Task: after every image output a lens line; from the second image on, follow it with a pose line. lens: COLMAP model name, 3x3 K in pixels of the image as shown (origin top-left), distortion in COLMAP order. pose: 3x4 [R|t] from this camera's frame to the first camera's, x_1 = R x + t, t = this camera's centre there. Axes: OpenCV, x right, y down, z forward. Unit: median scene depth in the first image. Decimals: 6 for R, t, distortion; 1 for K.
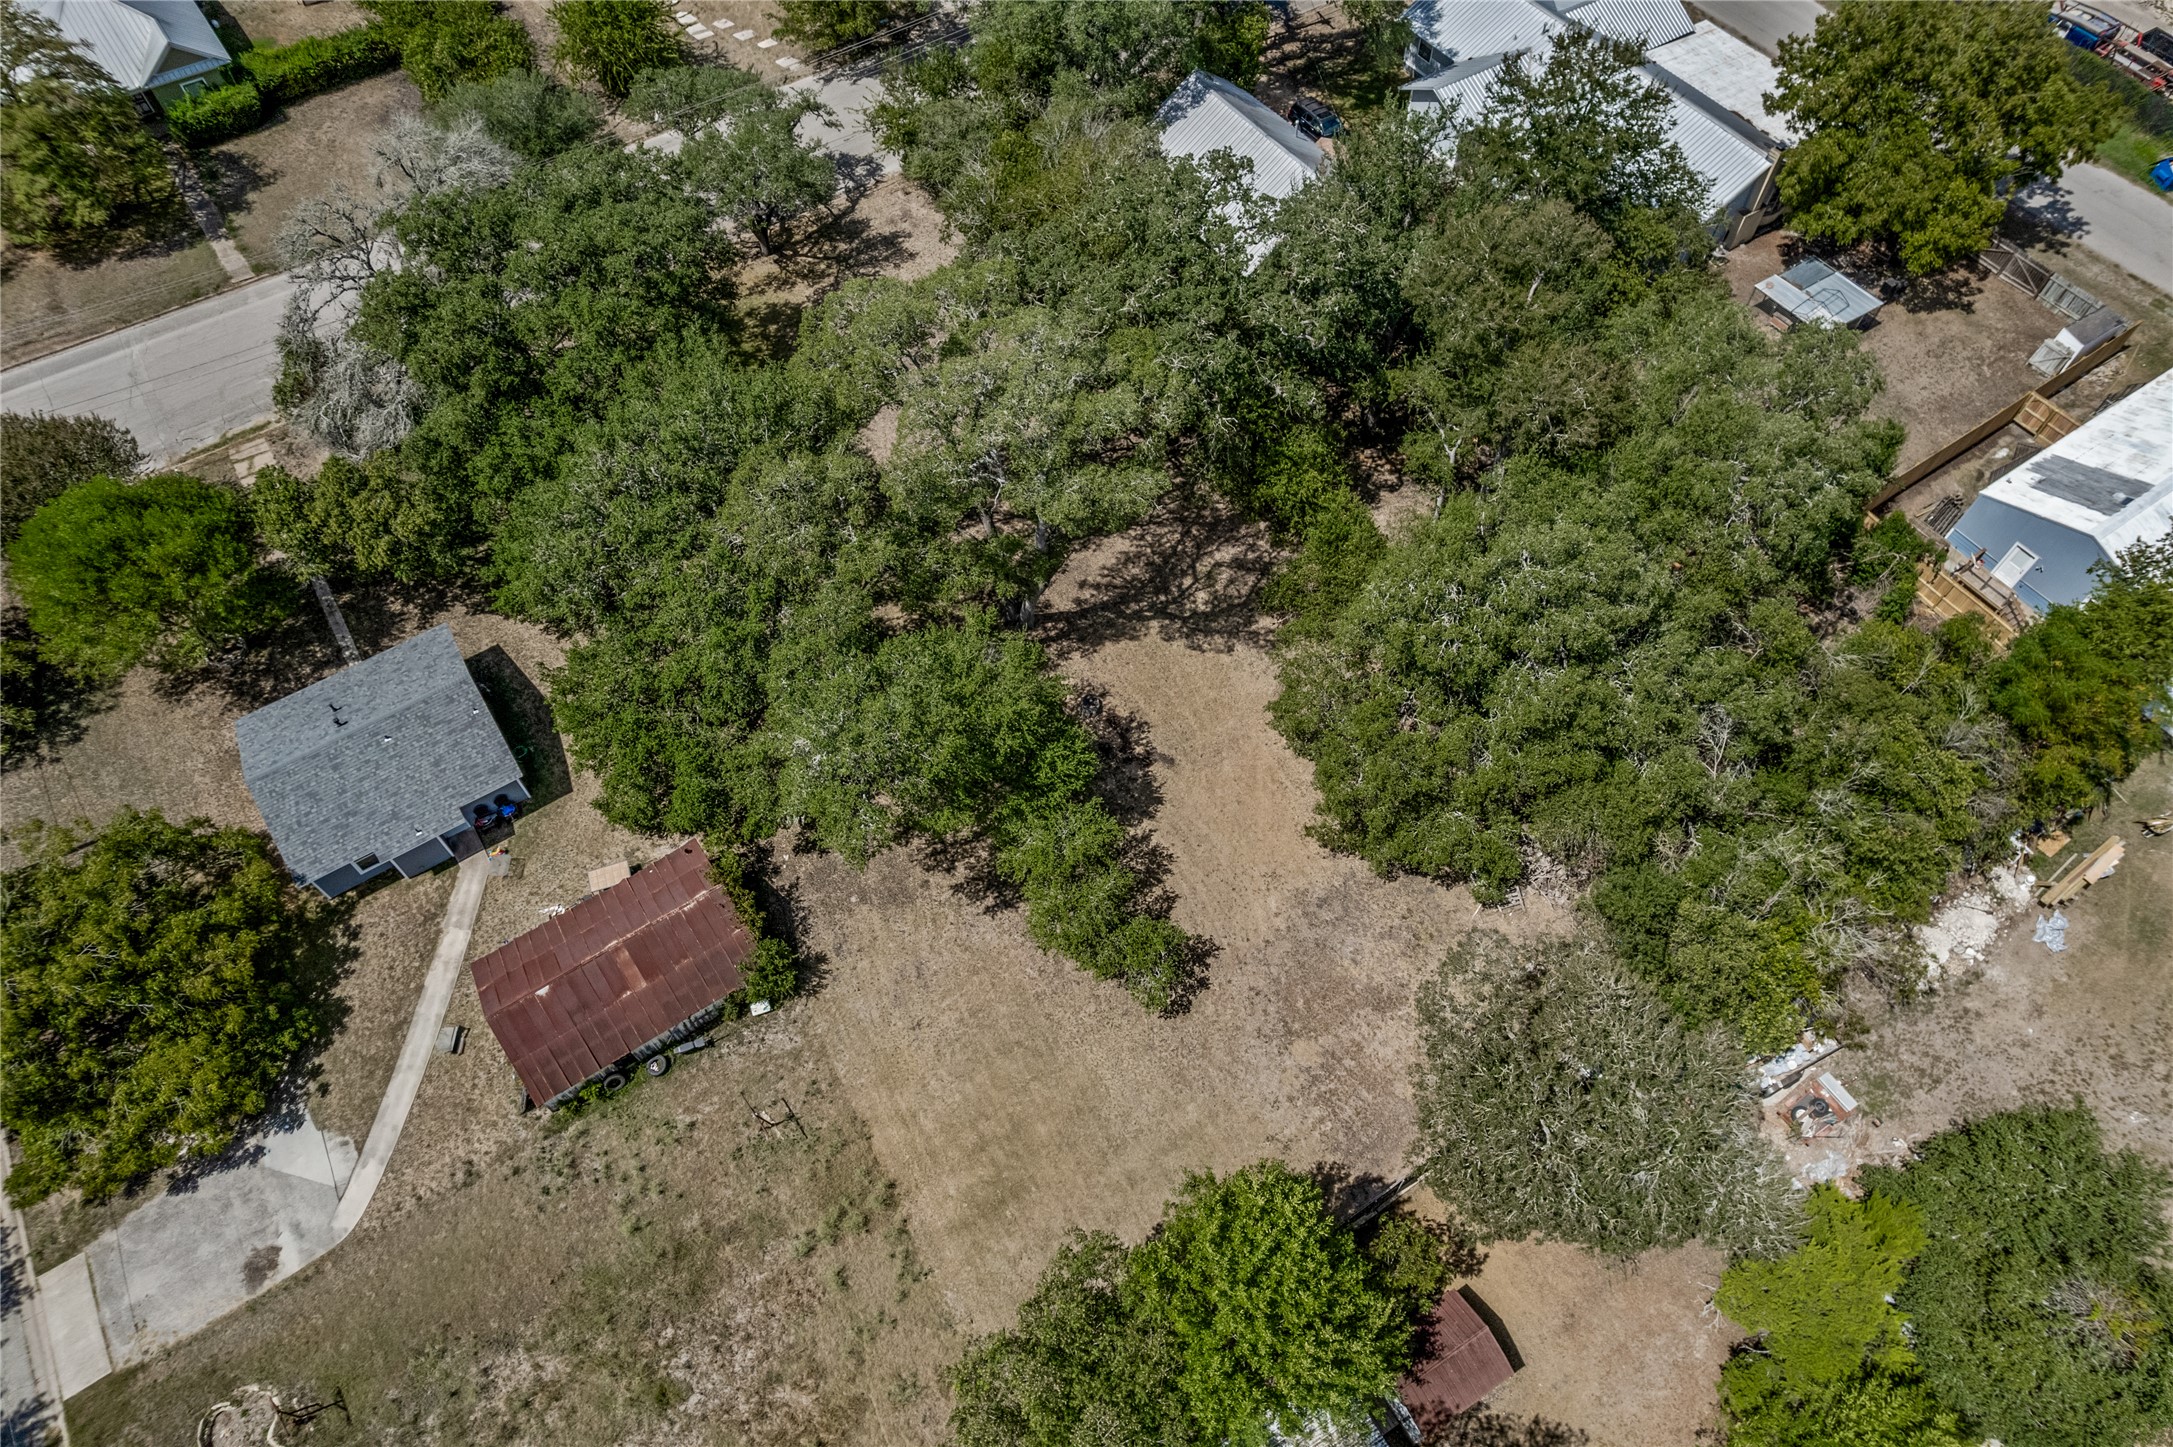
lens RADIAL K [[1389.1, 0, 1086.5], [0, 1389.1, 723.5], [0, 0, 1]] dist [-0.037569, 0.067531]
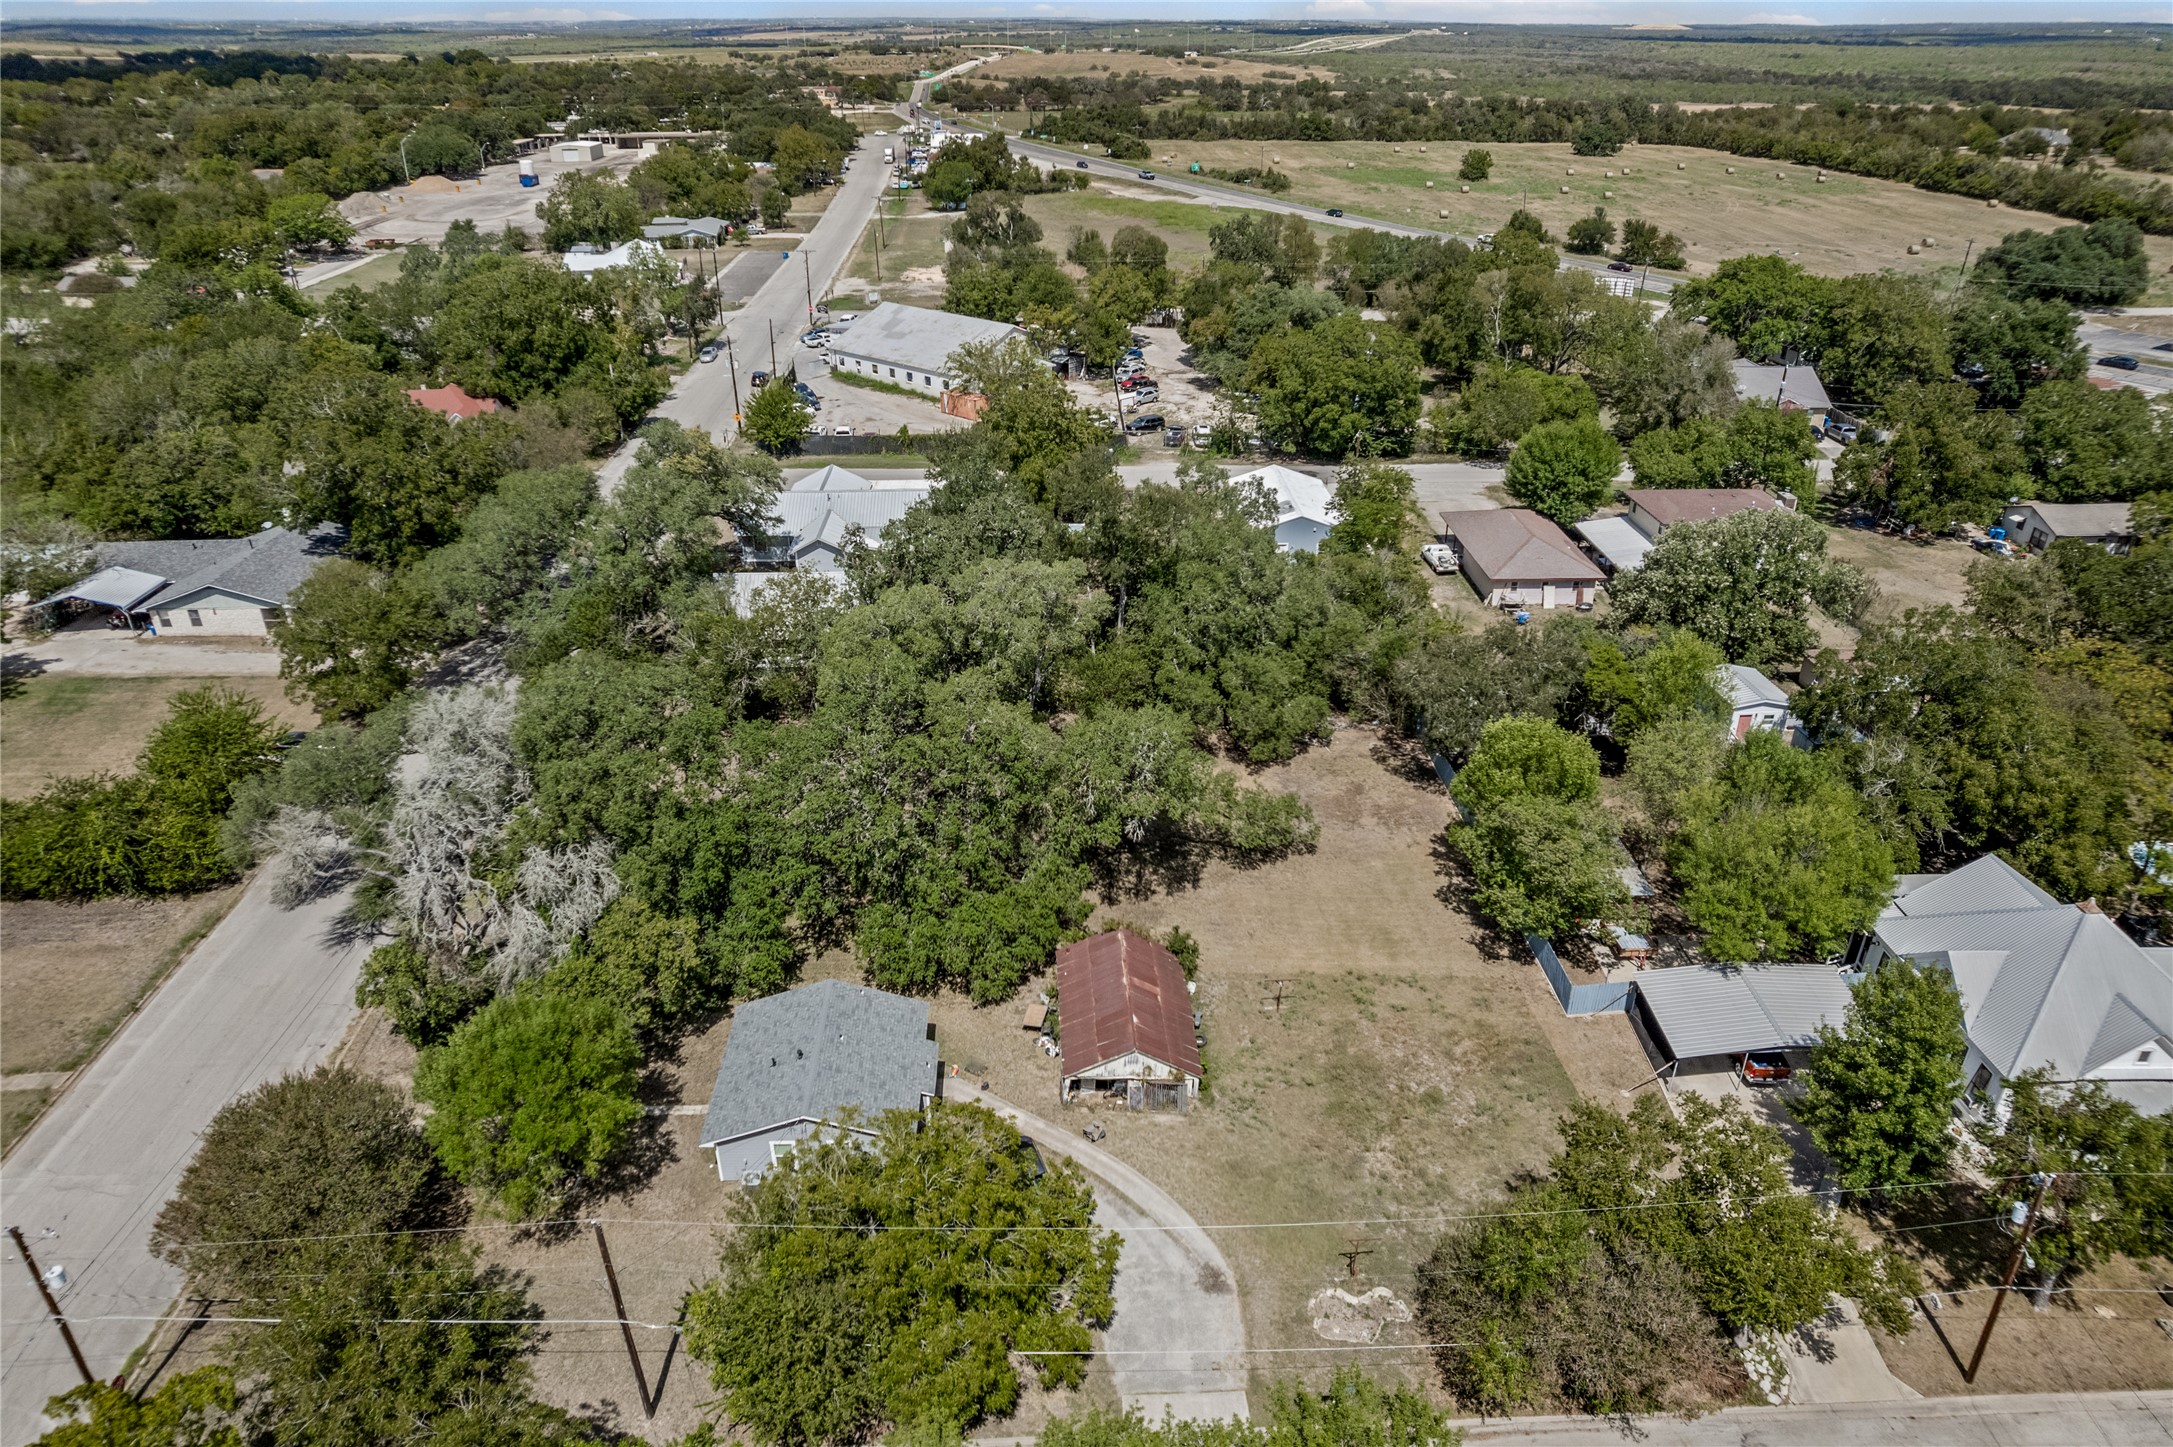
lens RADIAL K [[1389.1, 0, 1086.5], [0, 1389.1, 723.5], [0, 0, 1]] dist [-0.037569, 0.067531]
pose [[0.522640, -0.390249, 0.757993, -1.312587], [0.712486, 0.688193, -0.136950, 0.148671], [-0.468201, 0.611634, 0.637724, 0.020320]]
